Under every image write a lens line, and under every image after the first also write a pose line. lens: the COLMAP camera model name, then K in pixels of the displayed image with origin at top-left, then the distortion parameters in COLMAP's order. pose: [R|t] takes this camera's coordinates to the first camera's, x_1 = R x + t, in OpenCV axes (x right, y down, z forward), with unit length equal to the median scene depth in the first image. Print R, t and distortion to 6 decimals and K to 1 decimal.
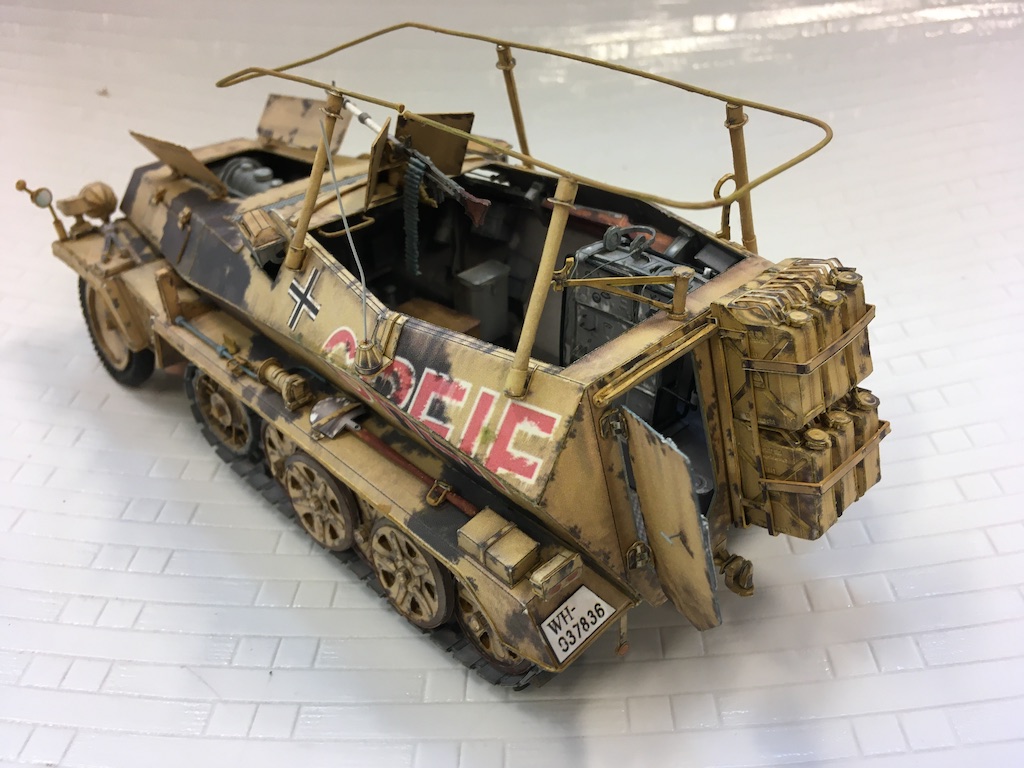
lens RADIAL K [[909.1, 0, 508.4], [0, 909.1, 391.1], [0, 0, 1]] dist [0.101970, -0.189585]
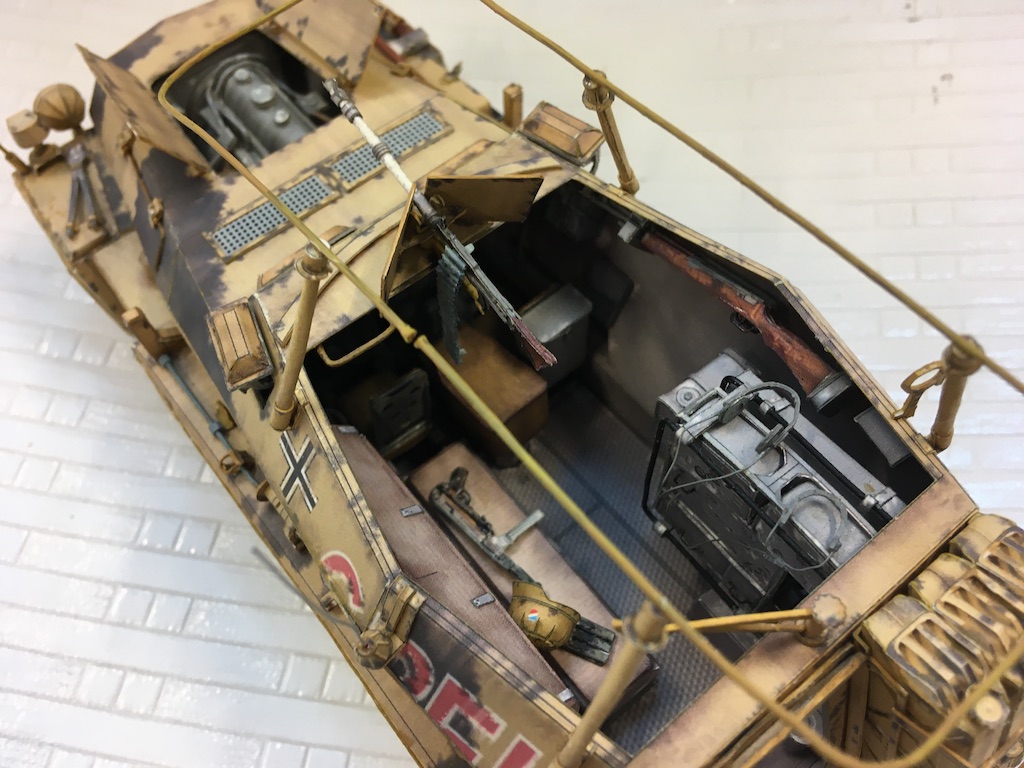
lens RADIAL K [[909.1, 0, 508.4], [0, 909.1, 391.1], [0, 0, 1]] dist [0.101970, -0.189585]
pose [[0.993504, 0.070087, -0.089650, 0.007614], [-0.024732, 0.901979, 0.431072, -0.493865], [0.111075, -0.426055, 0.897853, 0.390730]]
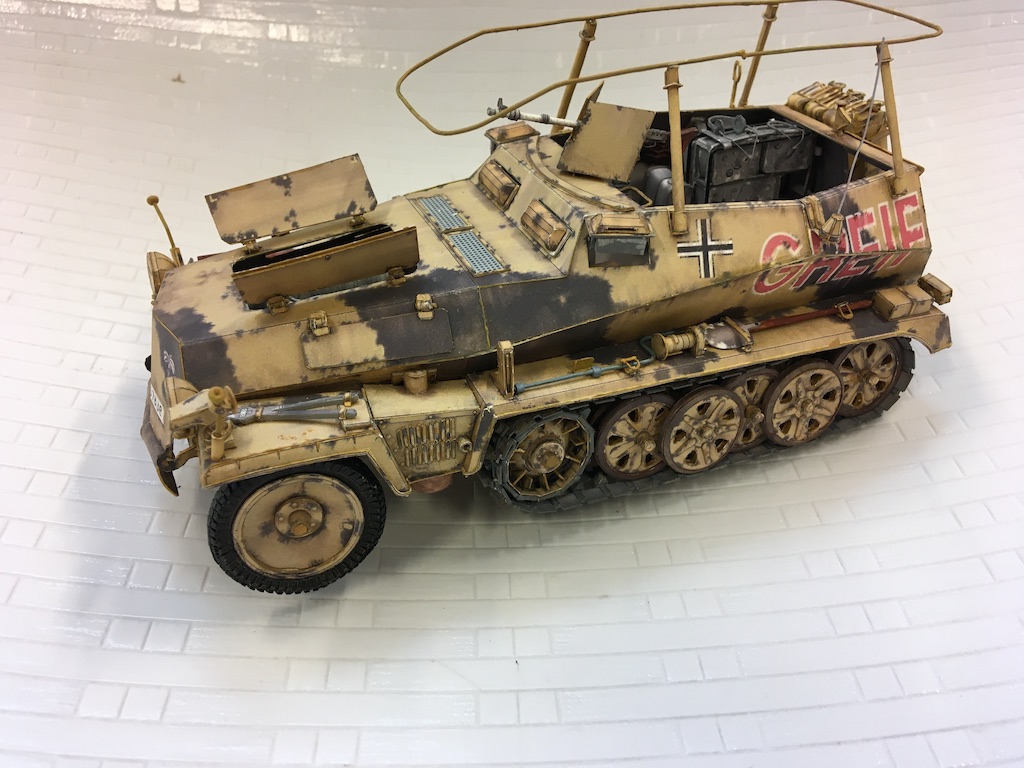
lens RADIAL K [[902.5, 0, 509.7], [0, 902.5, 401.4], [0, 0, 1]] dist [0.101291, -0.191484]
pose [[0.388005, -0.517700, 0.762522, -1.313025], [0.525600, 0.803907, 0.278349, -0.400441], [-0.757098, 0.292781, 0.584023, 0.593968]]
